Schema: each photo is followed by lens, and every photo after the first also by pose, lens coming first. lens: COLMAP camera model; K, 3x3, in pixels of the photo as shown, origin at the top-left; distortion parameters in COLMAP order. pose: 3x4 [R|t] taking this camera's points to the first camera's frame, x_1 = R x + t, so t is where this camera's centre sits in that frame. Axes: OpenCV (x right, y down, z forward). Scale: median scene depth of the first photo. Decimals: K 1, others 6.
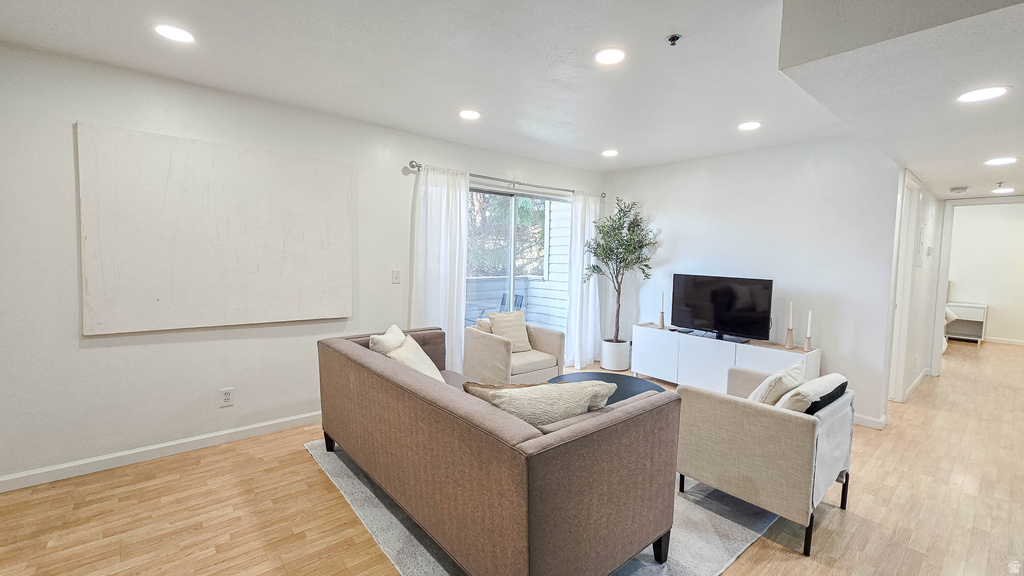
lens RADIAL K [[429.6, 0, 520.9], [0, 429.6, 280.3], [0, 0, 1]] dist [-0.001641, -0.001793]
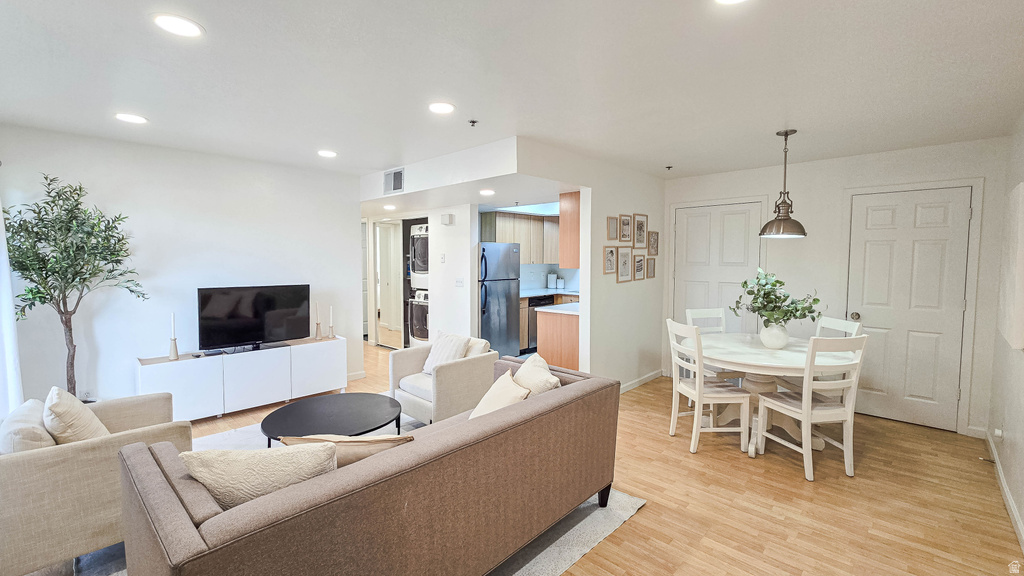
lens RADIAL K [[429.6, 0, 524.8], [0, 429.6, 282.4], [0, 0, 1]] dist [-0.001641, -0.001793]
pose [[-0.116768, -0.081263, 0.989829, -0.639211], [0.048594, 0.994986, 0.087419, -0.082042], [-0.991970, 0.058307, -0.112233, 0.555808]]
